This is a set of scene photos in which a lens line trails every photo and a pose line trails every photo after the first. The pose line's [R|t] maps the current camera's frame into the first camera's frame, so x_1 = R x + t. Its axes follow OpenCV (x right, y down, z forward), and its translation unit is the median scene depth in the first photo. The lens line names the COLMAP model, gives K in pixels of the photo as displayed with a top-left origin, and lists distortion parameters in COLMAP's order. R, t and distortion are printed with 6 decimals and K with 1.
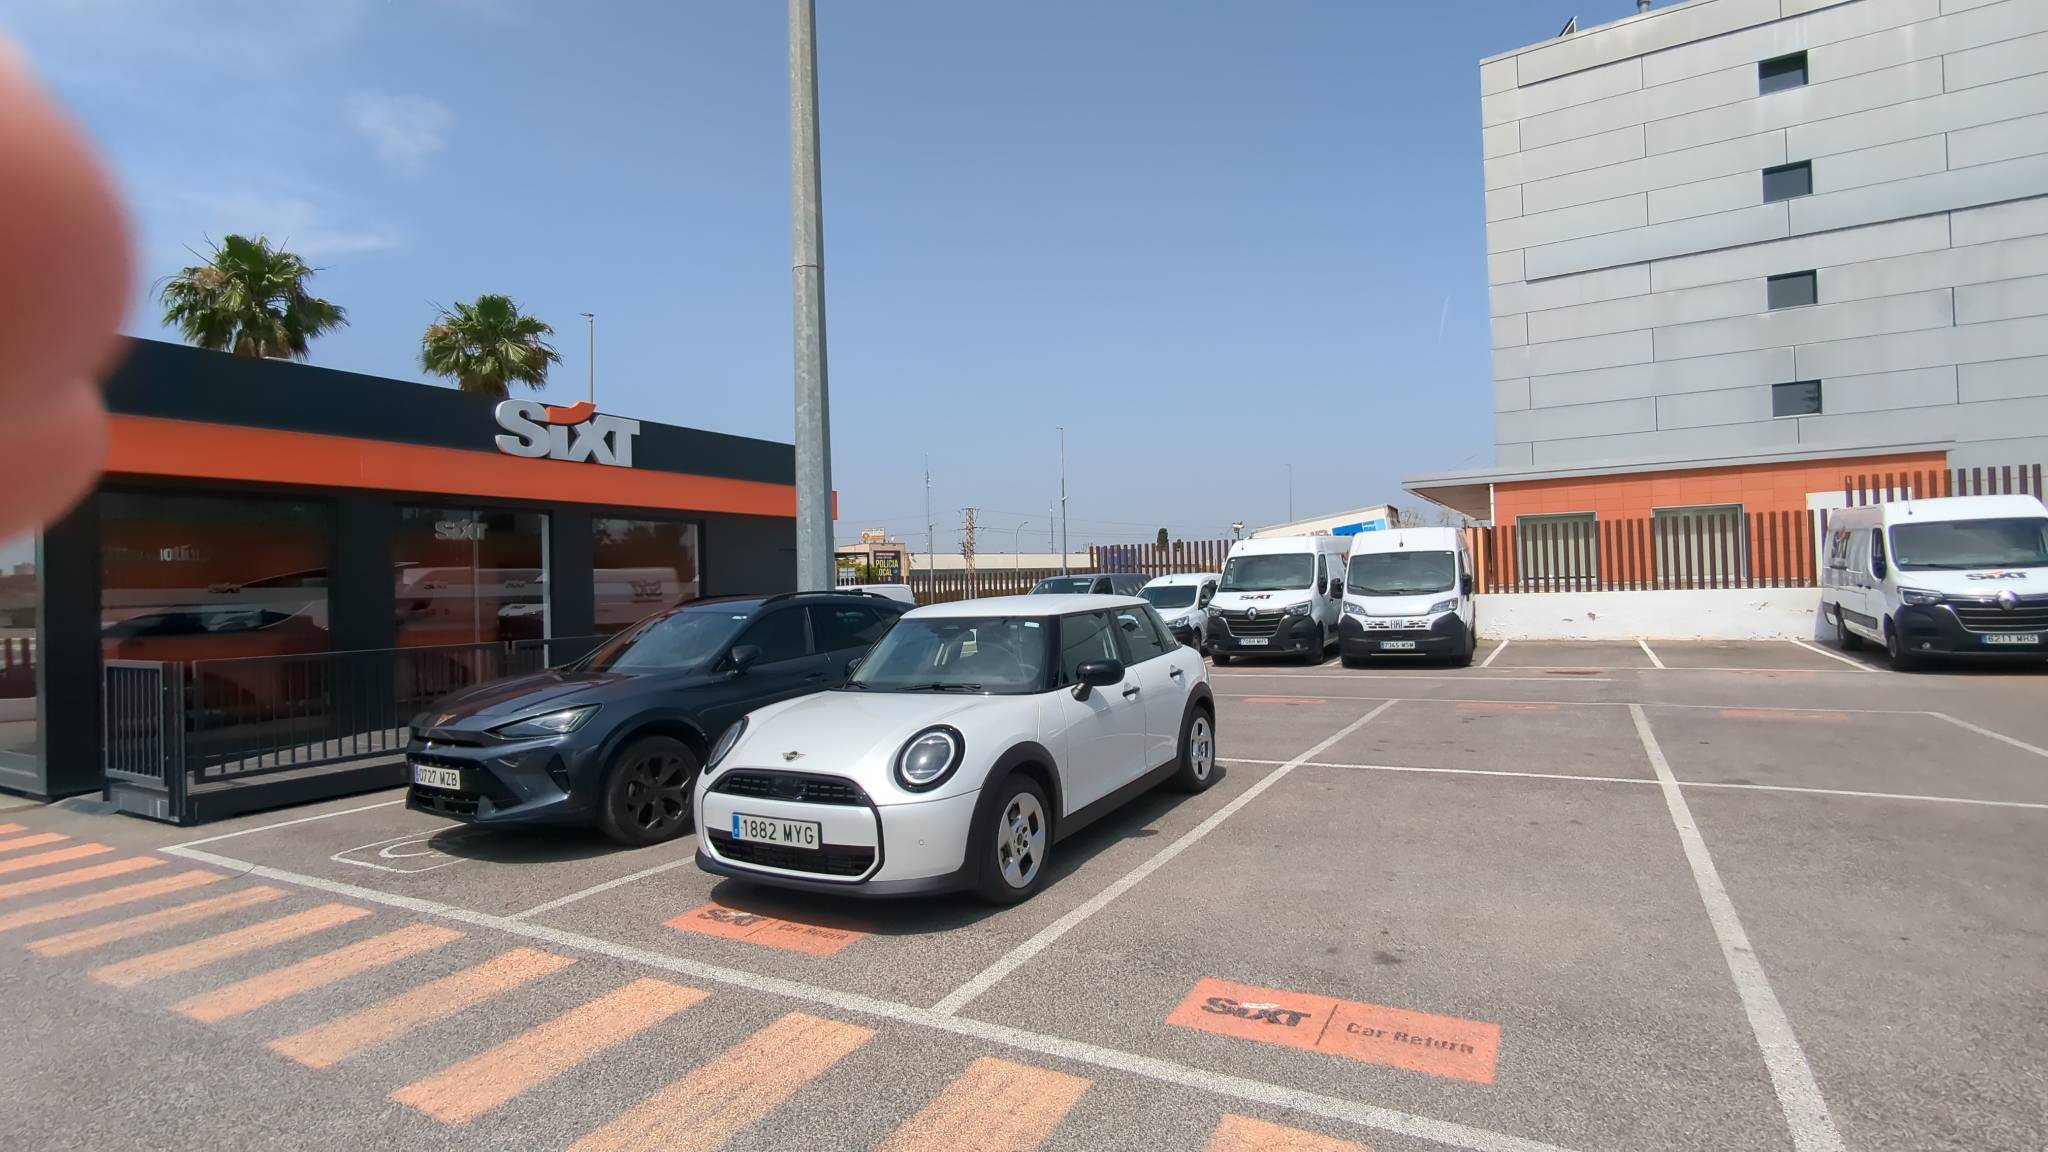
lens RADIAL K [[973.2, 0, 1048.6], [0, 973.2, 573.4], [0, 0, 1]] dist [-0.001311, 0.002365]
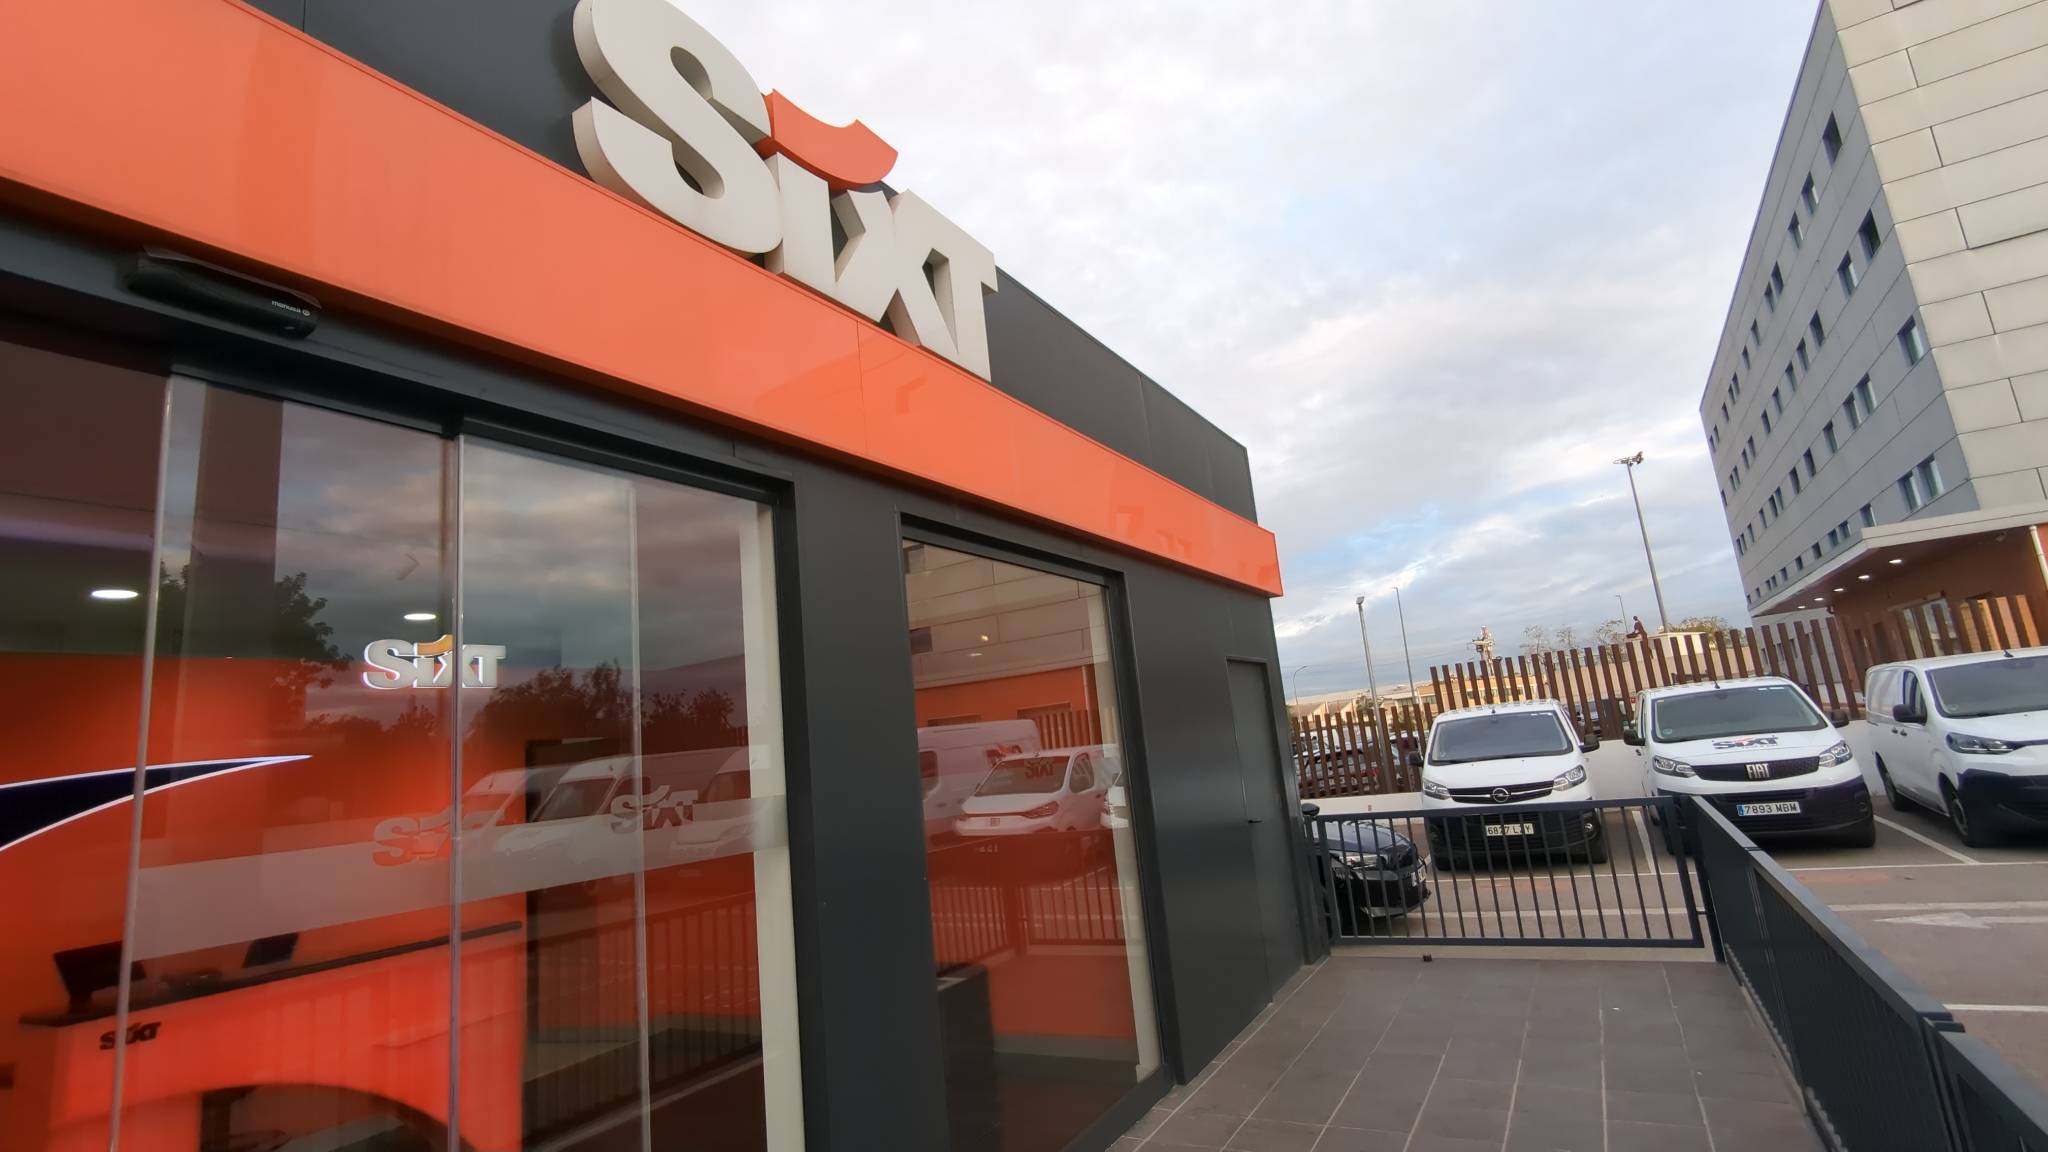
lens RADIAL K [[973.2, 0, 1024.0], [0, 973.2, 563.7], [0, 0, 1]] dist [-0.001311, 0.002365]
pose [[0.997459, -0.071200, -0.002352, -0.377405], [0.069599, 0.981012, -0.181030, 0.001724], [0.015196, 0.180407, 0.983475, 0.640072]]
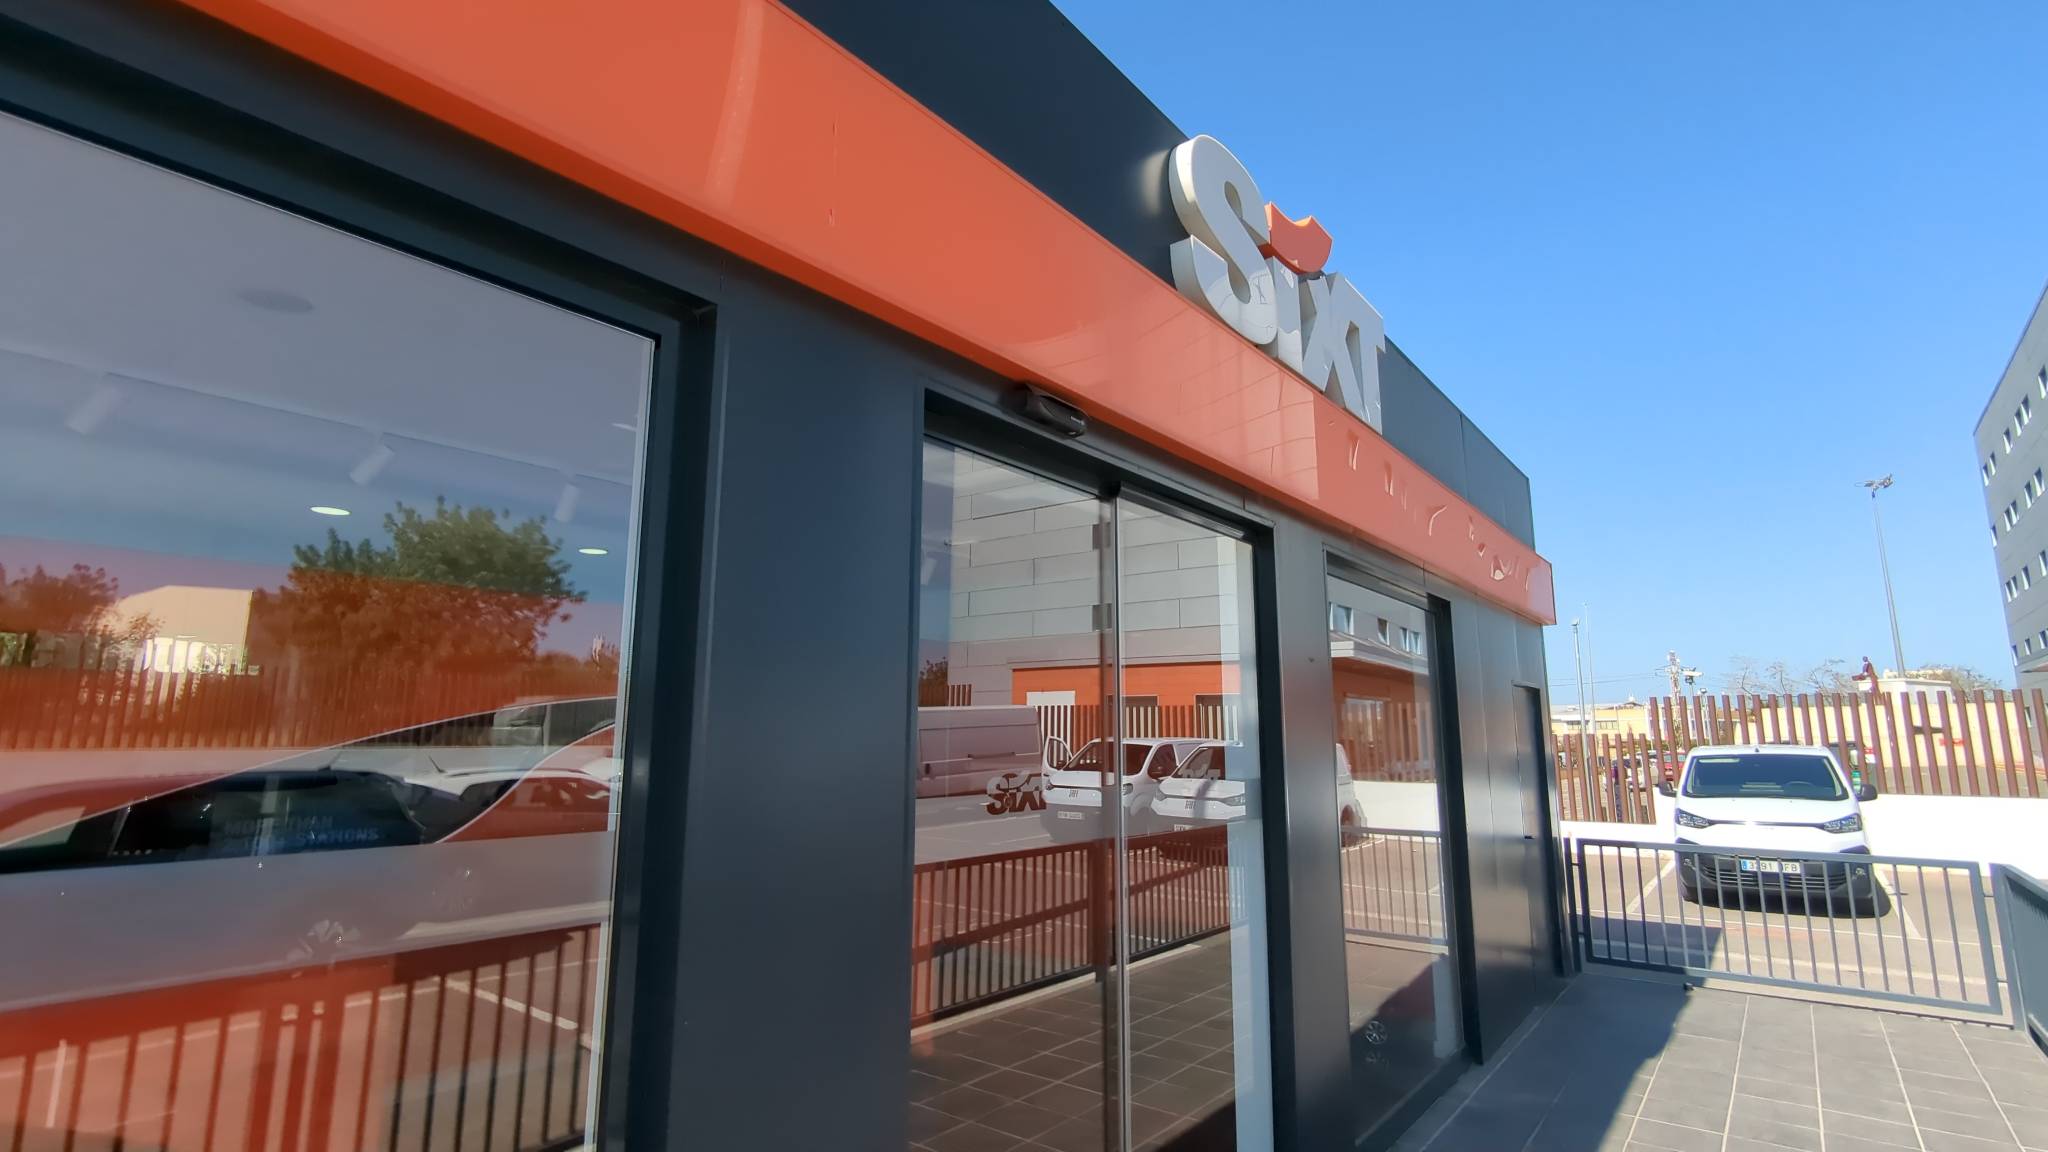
lens RADIAL K [[973.2, 0, 1015.7], [0, 973.2, 574.3], [0, 0, 1]] dist [-0.001311, 0.002365]
pose [[0.987420, 0.000057, -0.158117, -0.450541], [-0.024822, 0.987657, -0.154654, -0.002761], [0.156157, 0.156634, 0.975234, 0.582385]]
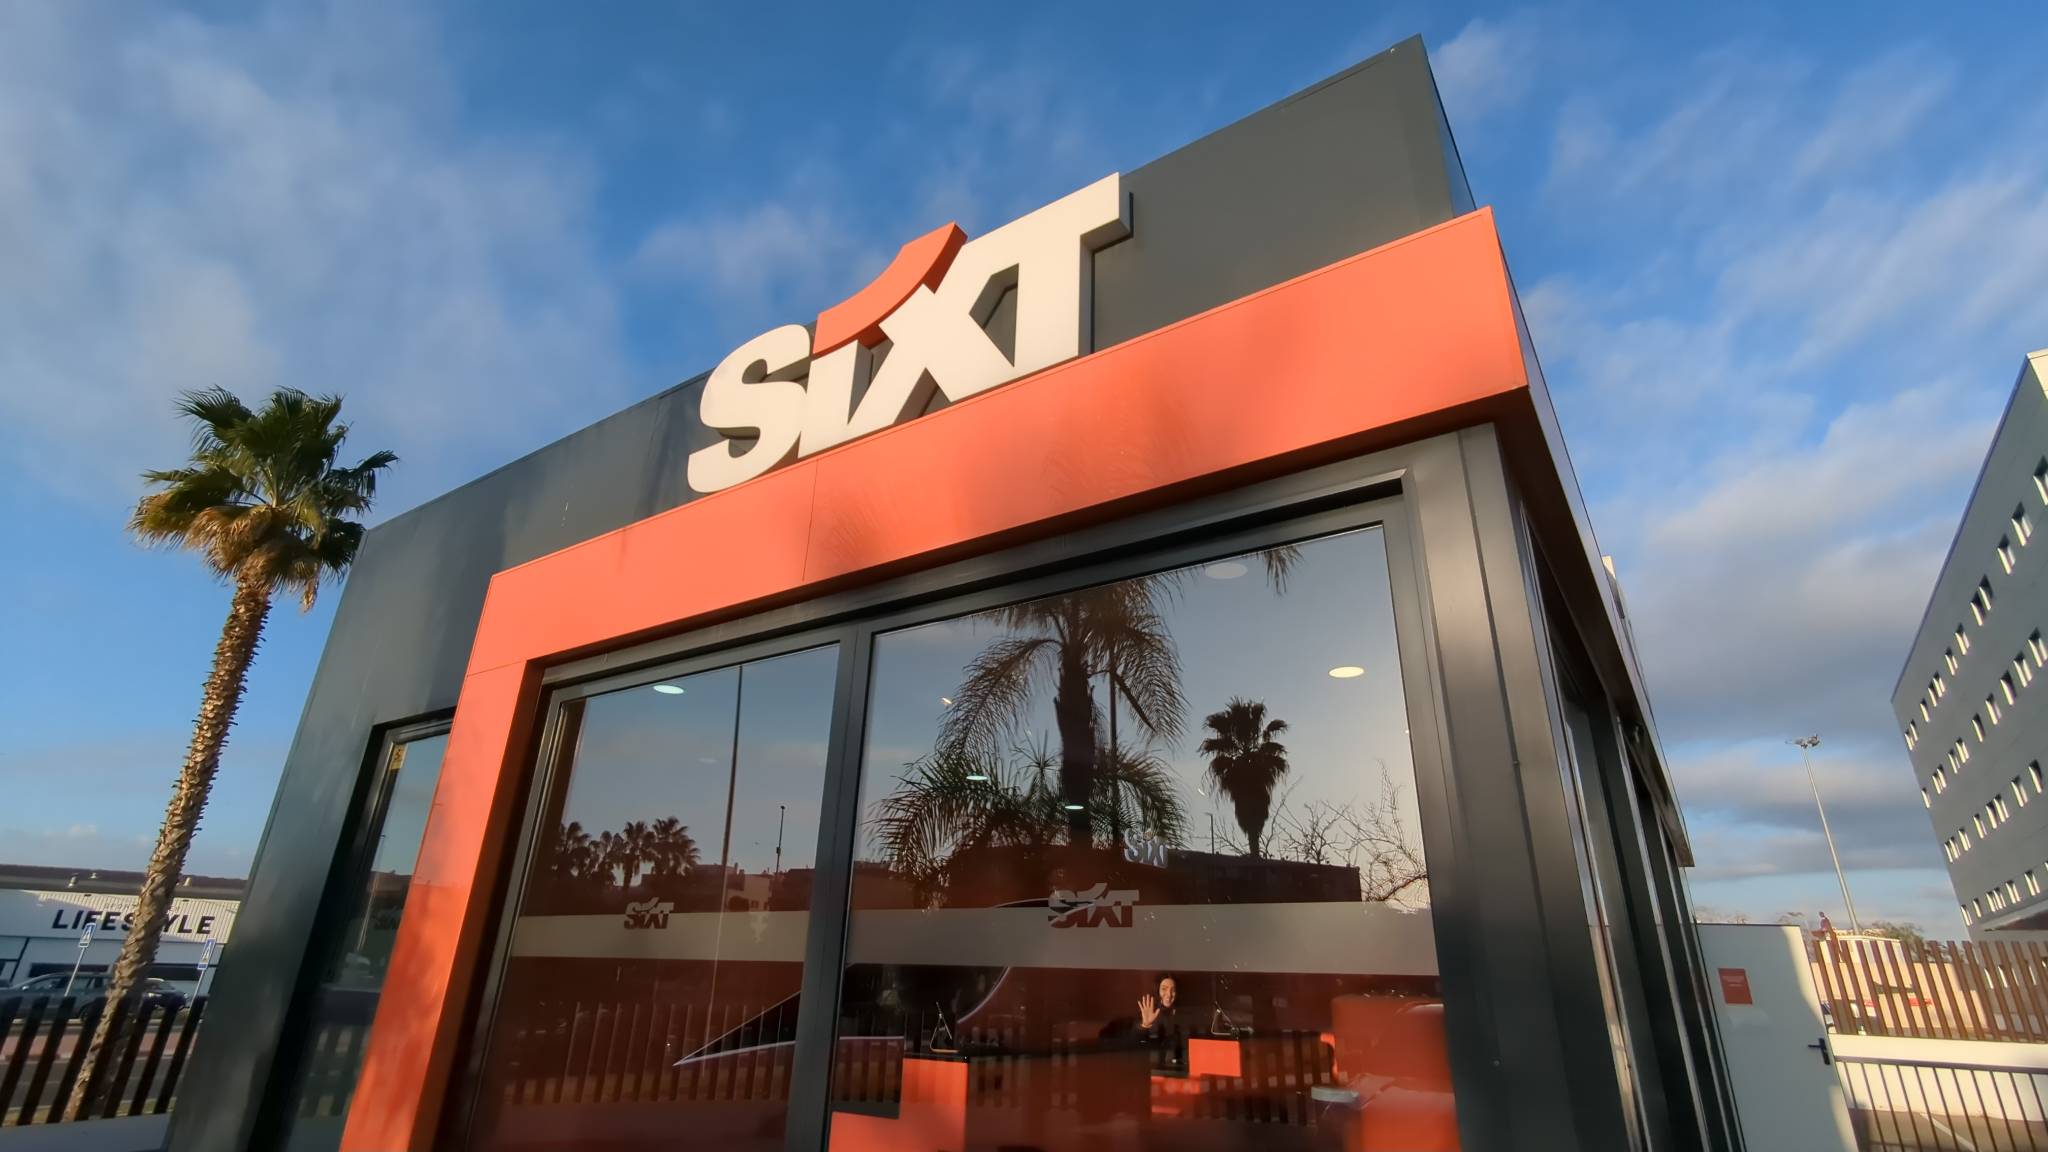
lens RADIAL K [[973.2, 0, 1022.6], [0, 973.2, 563.6], [0, 0, 1]] dist [-0.001311, 0.002365]
pose [[0.994642, 0.021129, -0.101199, -0.636434], [-0.058094, 0.923950, -0.378076, 0.022096], [0.085515, 0.381929, 0.920227, 0.422059]]
